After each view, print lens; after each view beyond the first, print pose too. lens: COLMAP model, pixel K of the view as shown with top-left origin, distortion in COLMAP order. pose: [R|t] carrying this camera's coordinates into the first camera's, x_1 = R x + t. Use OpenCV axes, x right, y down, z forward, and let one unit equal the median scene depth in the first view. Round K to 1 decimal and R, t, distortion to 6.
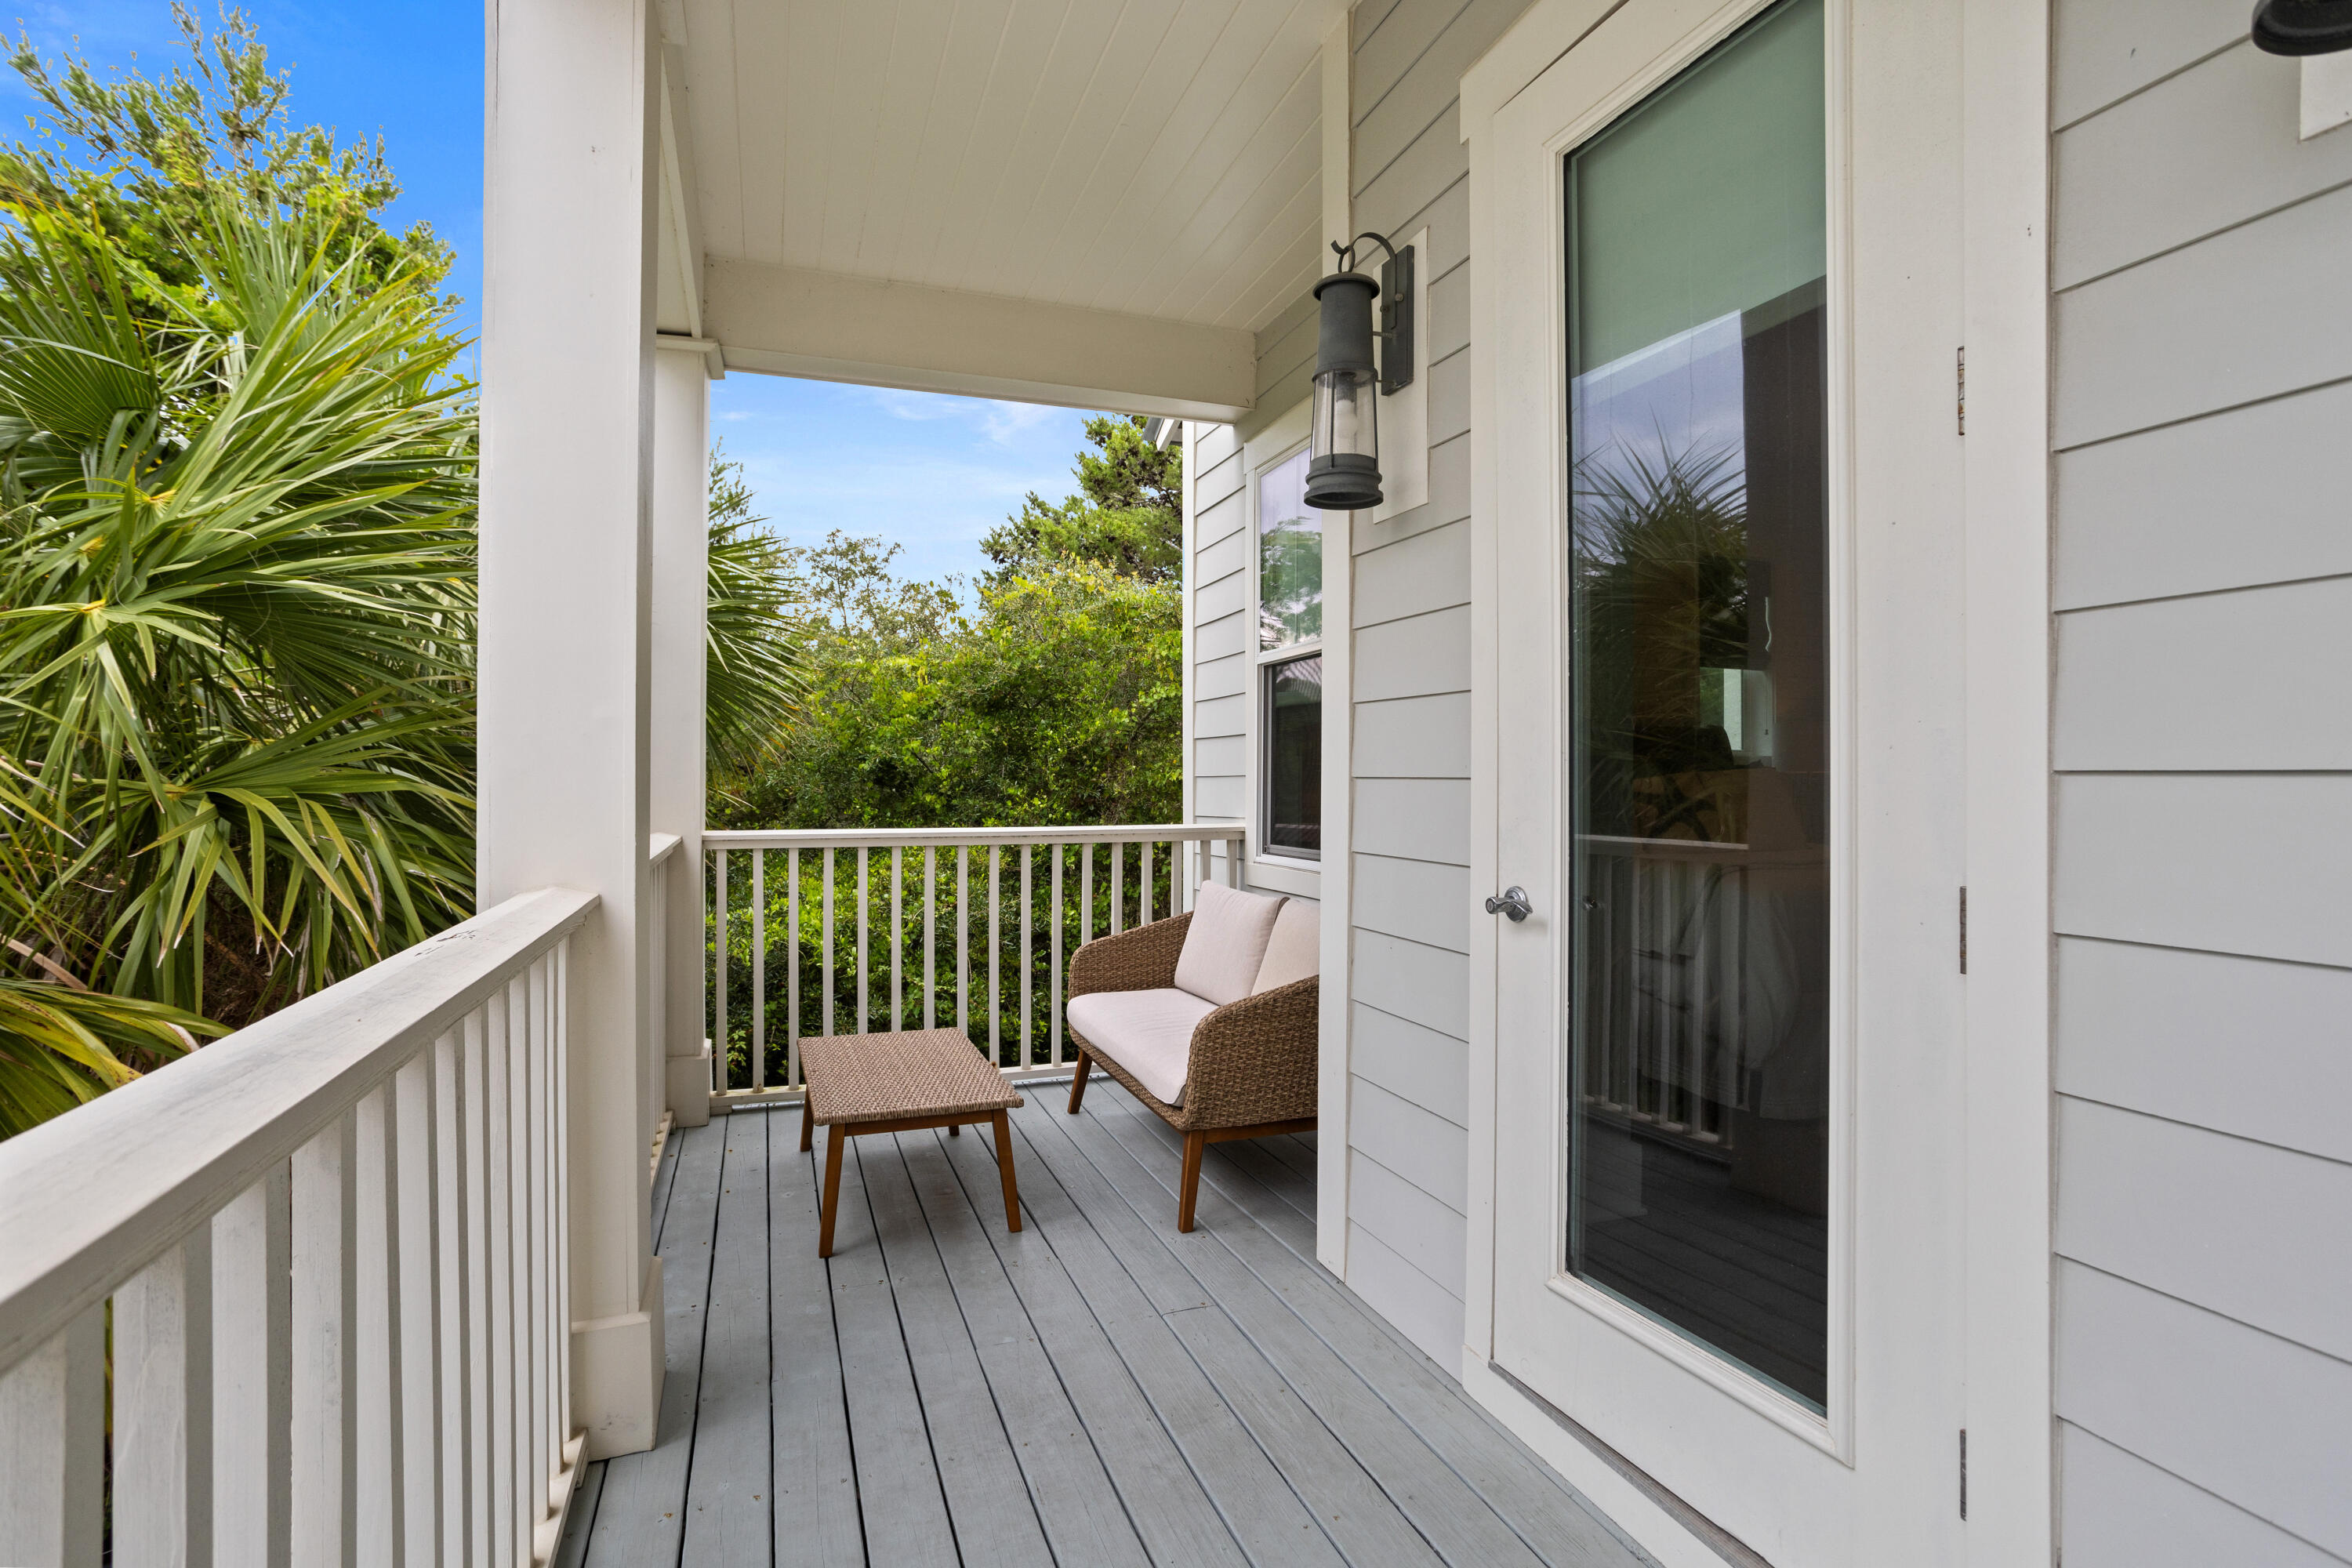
lens RADIAL K [[1147.4, 0, 1169.6], [0, 1147.4, 784.7], [0, 0, 1]] dist [-0.014184, 0.001905]
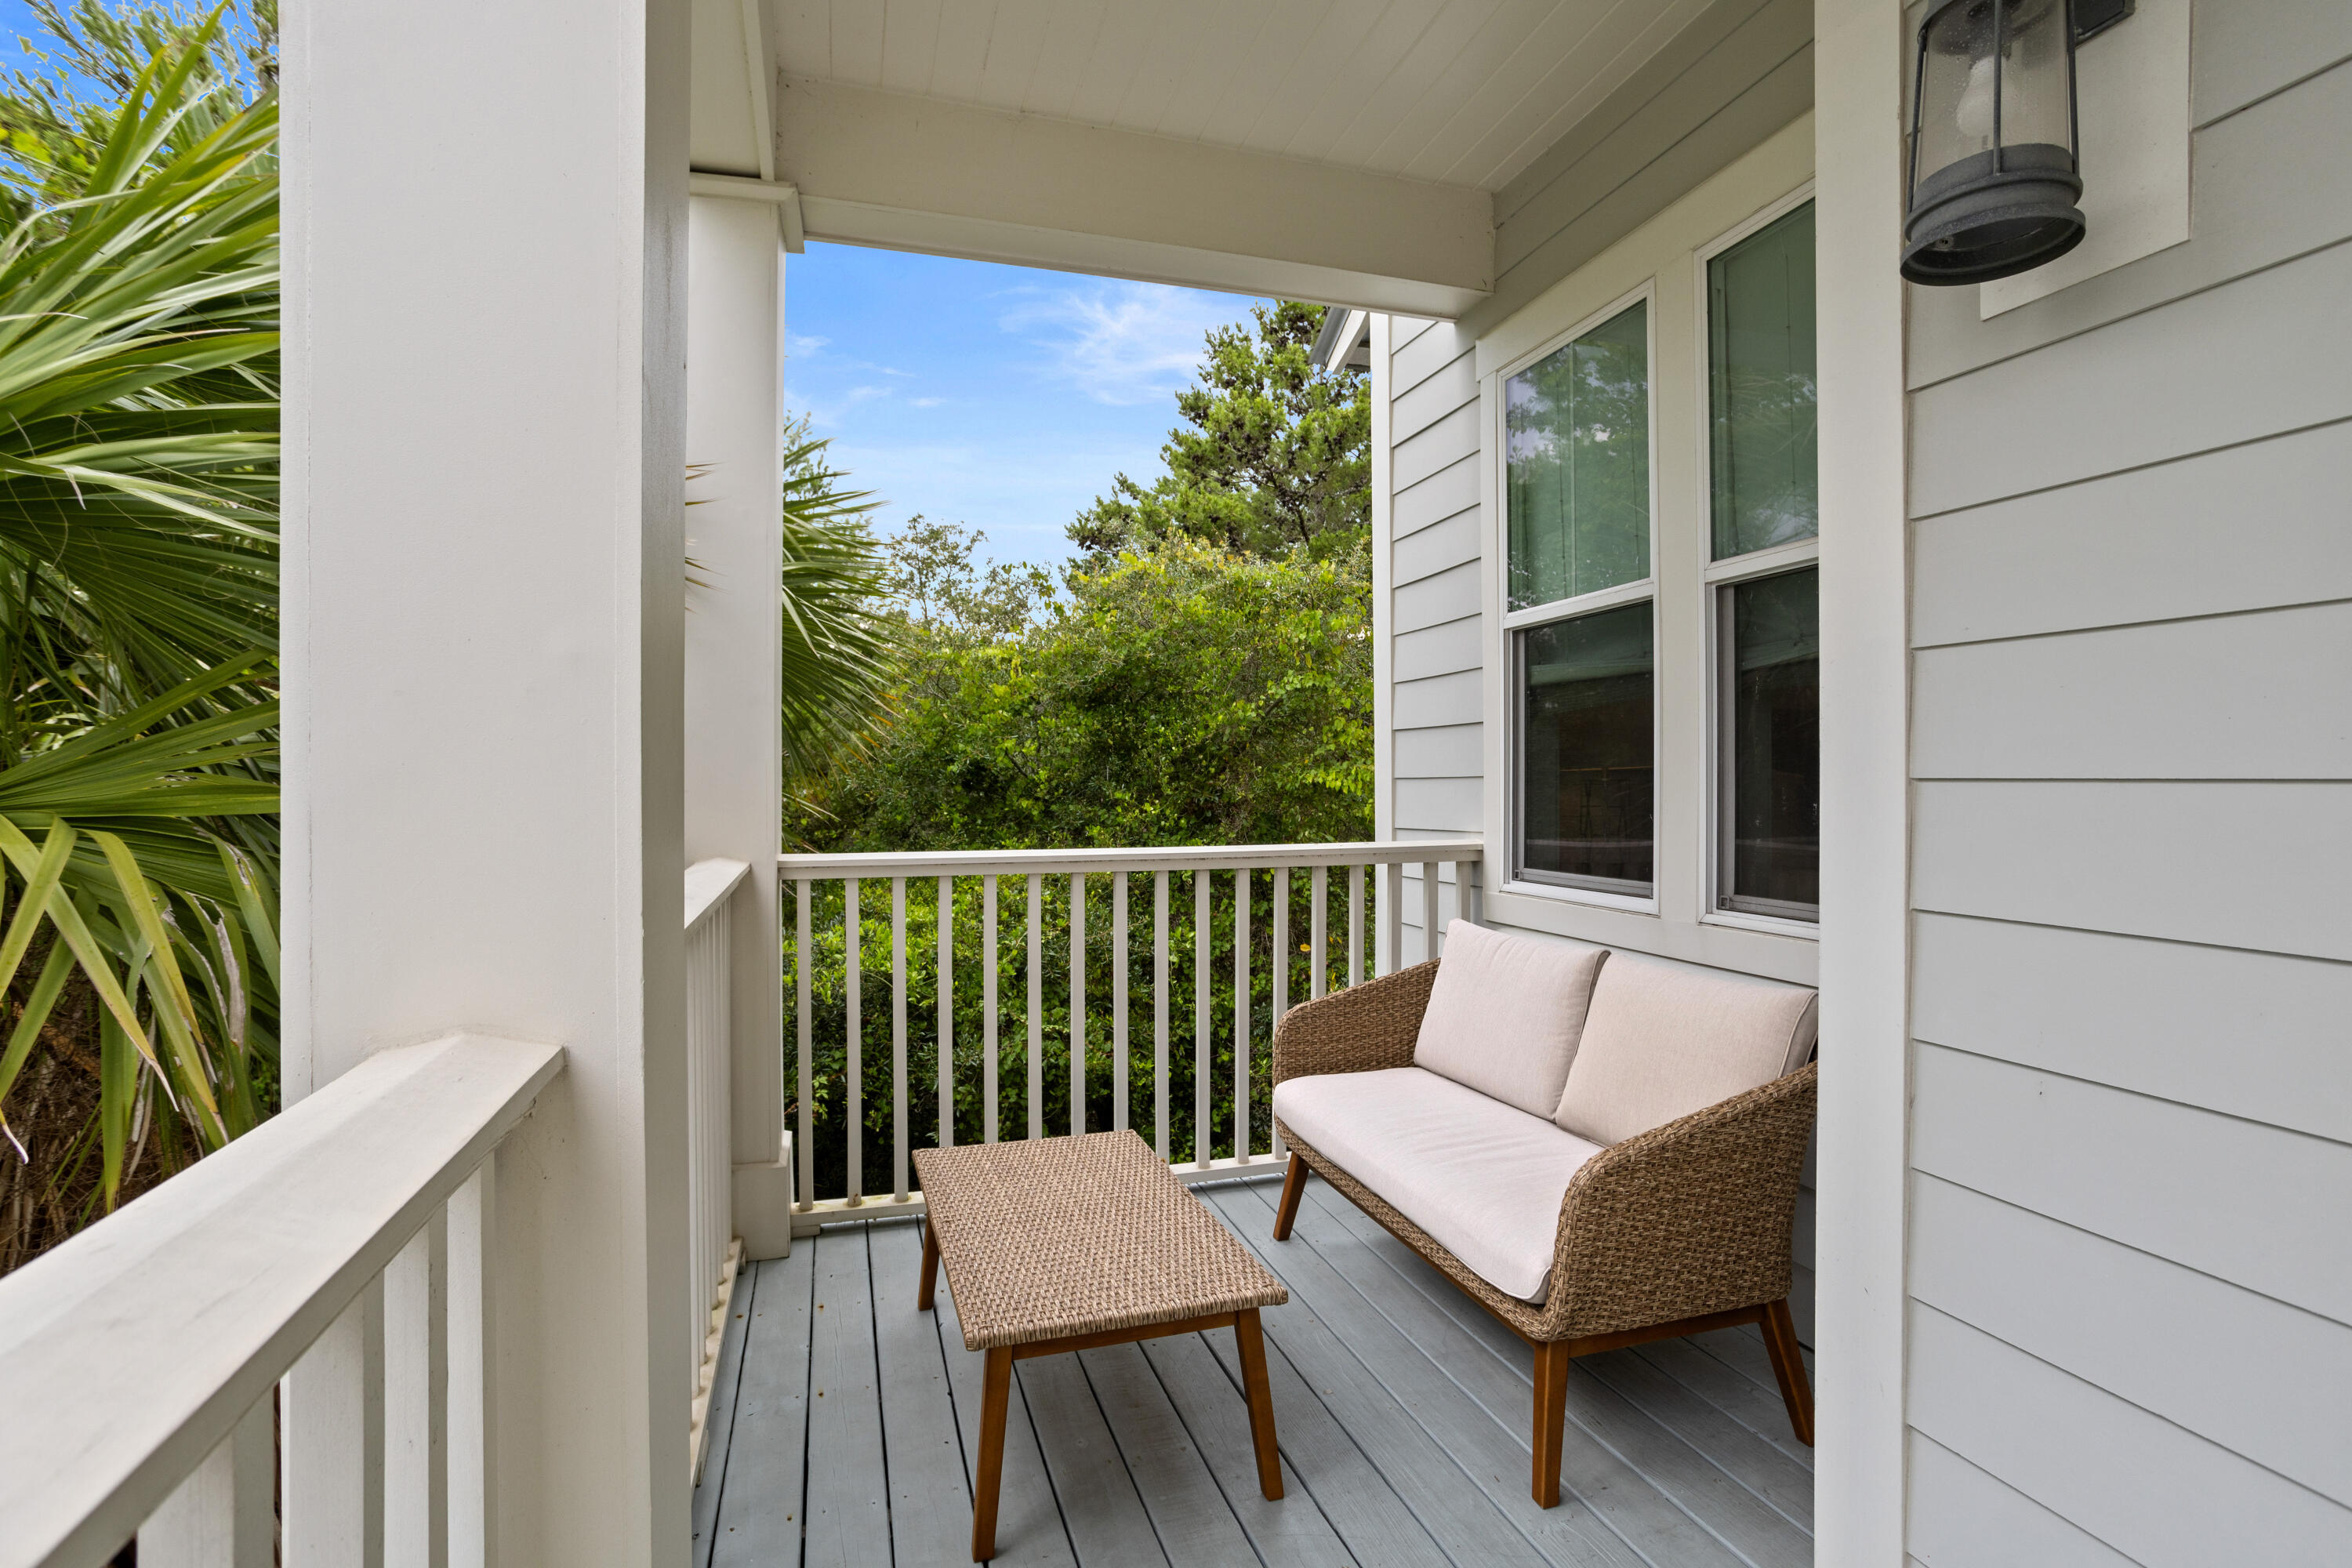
lens RADIAL K [[1147.4, 0, 1186.9], [0, 1147.4, 790.4], [0, 0, 1]] dist [-0.014184, 0.001905]
pose [[0.999111, -0.004324, -0.041934, -0.099806], [0.004464, 0.999985, 0.003236, -0.002117], [0.041919, -0.003421, 0.999115, 0.238528]]
